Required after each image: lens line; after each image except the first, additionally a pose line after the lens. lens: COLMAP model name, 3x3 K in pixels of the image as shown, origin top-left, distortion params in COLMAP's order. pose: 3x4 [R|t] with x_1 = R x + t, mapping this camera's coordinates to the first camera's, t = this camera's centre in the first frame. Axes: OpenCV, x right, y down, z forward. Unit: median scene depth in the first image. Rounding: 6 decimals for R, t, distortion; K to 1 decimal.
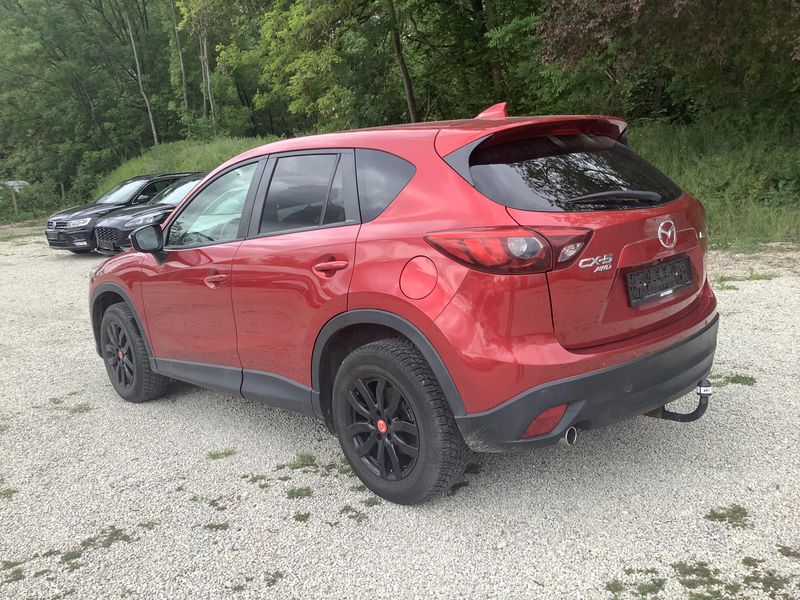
lens RADIAL K [[708.9, 0, 390.2], [0, 708.9, 297.0], [0, 0, 1]] dist [0.011482, -0.009504]
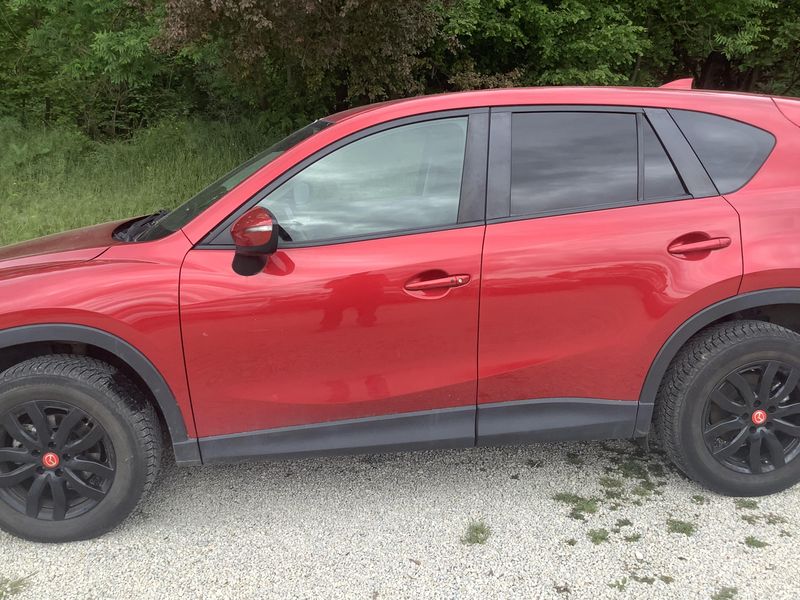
lens RADIAL K [[708.9, 0, 390.2], [0, 708.9, 297.0], [0, 0, 1]] dist [0.011482, -0.009504]
pose [[0.654244, -0.100539, 0.749571, -0.894878], [0.101843, 0.993809, 0.044408, -0.054399], [-0.749395, 0.047285, 0.660433, 0.669141]]
